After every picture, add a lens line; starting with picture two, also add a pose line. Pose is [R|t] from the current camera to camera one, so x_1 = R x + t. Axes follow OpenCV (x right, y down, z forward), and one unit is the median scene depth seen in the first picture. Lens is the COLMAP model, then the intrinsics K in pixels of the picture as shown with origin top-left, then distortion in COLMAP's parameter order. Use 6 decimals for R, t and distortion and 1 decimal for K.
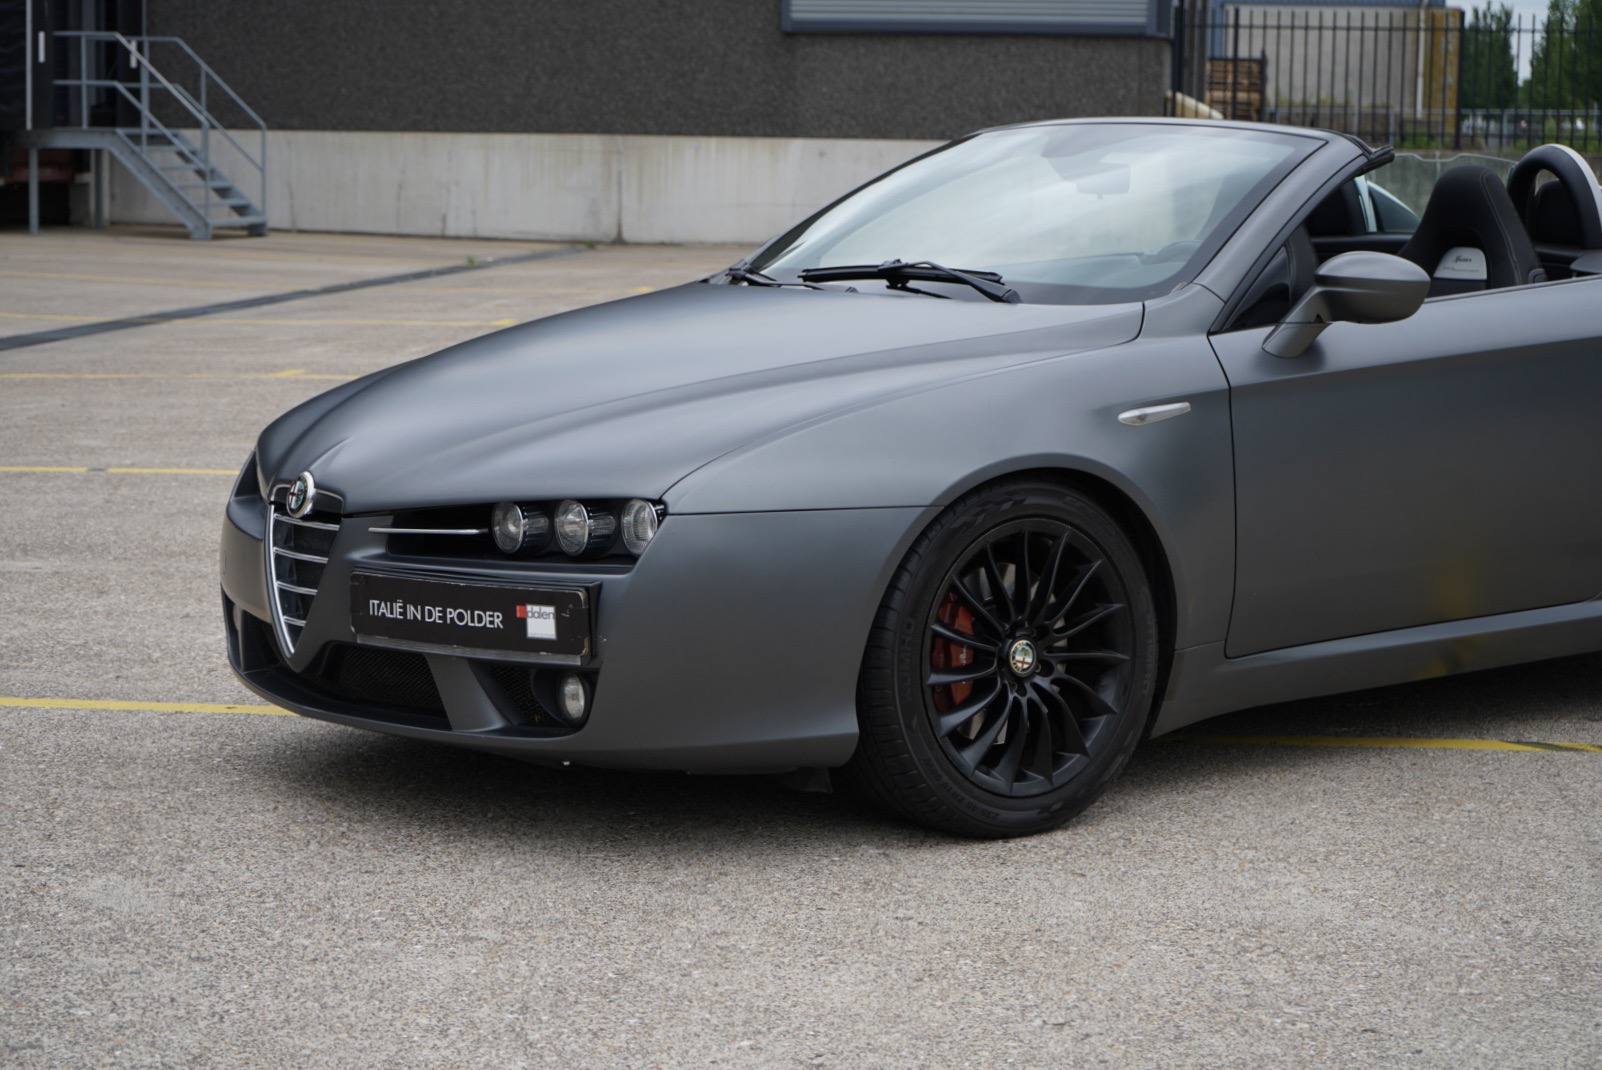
lens RADIAL K [[3401.6, 0, 801.0], [0, 3401.6, 535.0], [0, 0, 1]] dist [-0.090190, 0.273893]
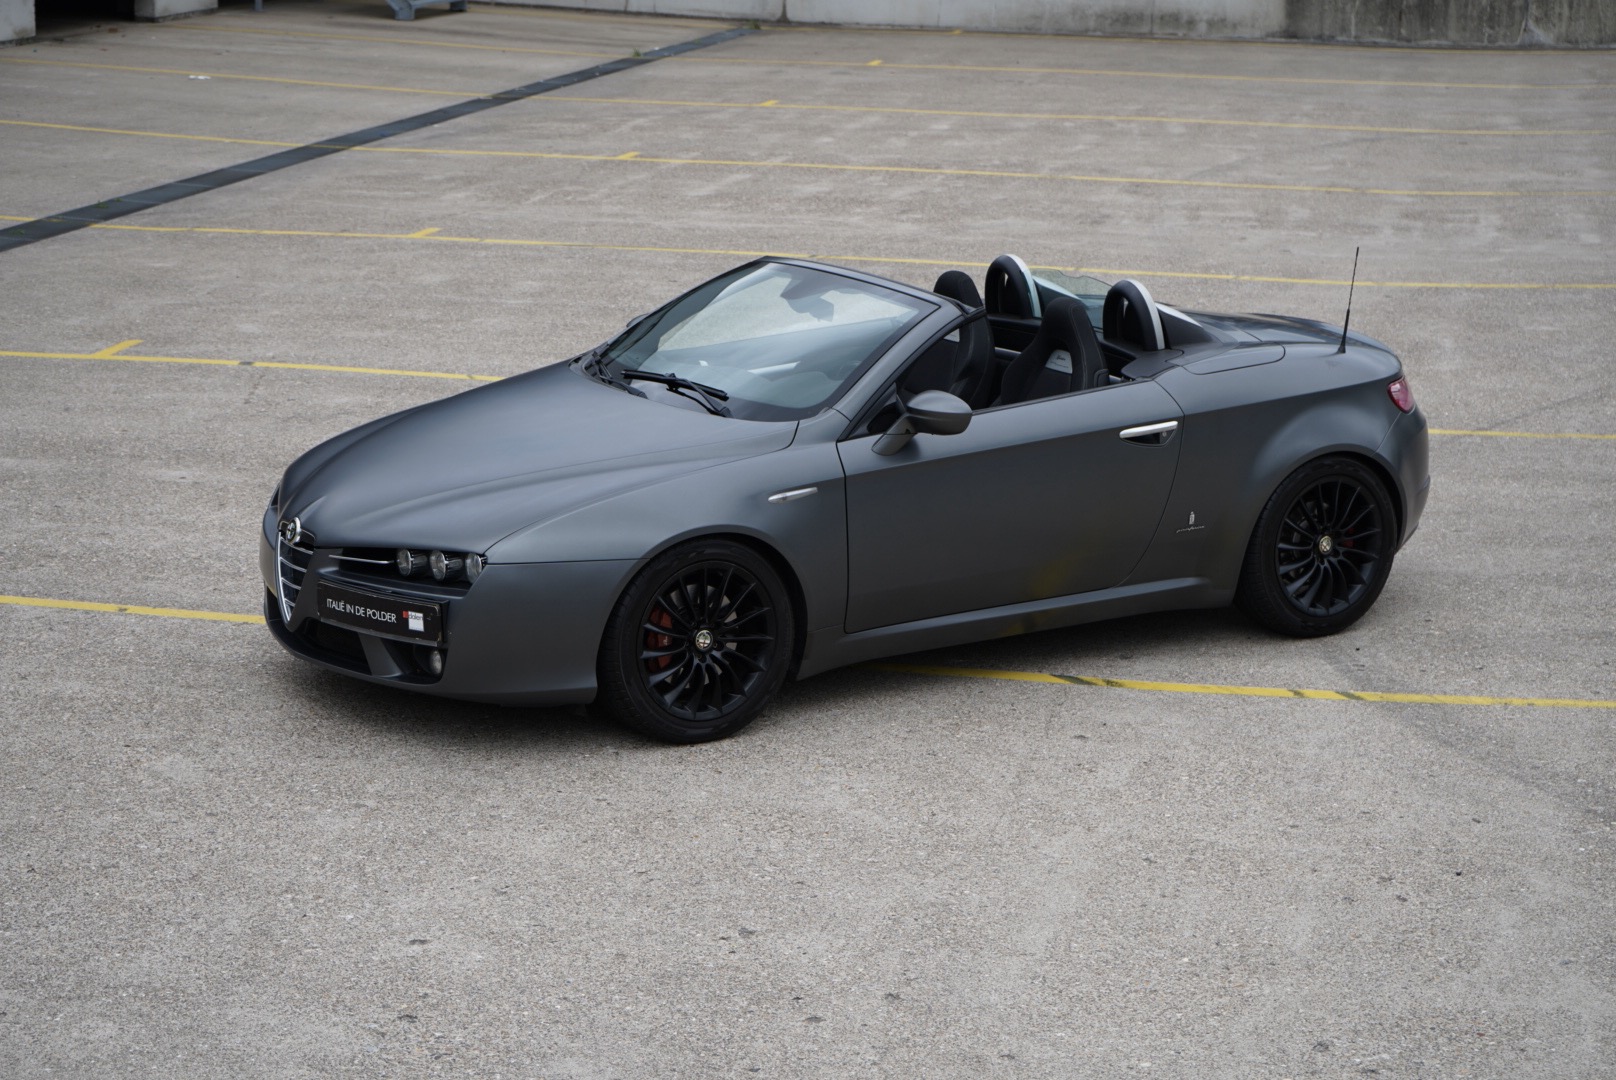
lens RADIAL K [[3431.3, 0, 808.0], [0, 3431.3, 540.0], [0, 0, 1]] dist [-0.090190, 0.273893]
pose [[0.996829, 0.030339, -0.073561, 0.241332], [-0.022685, 0.994449, 0.102745, -0.192033], [0.076270, -0.100750, 0.991984, -0.705108]]
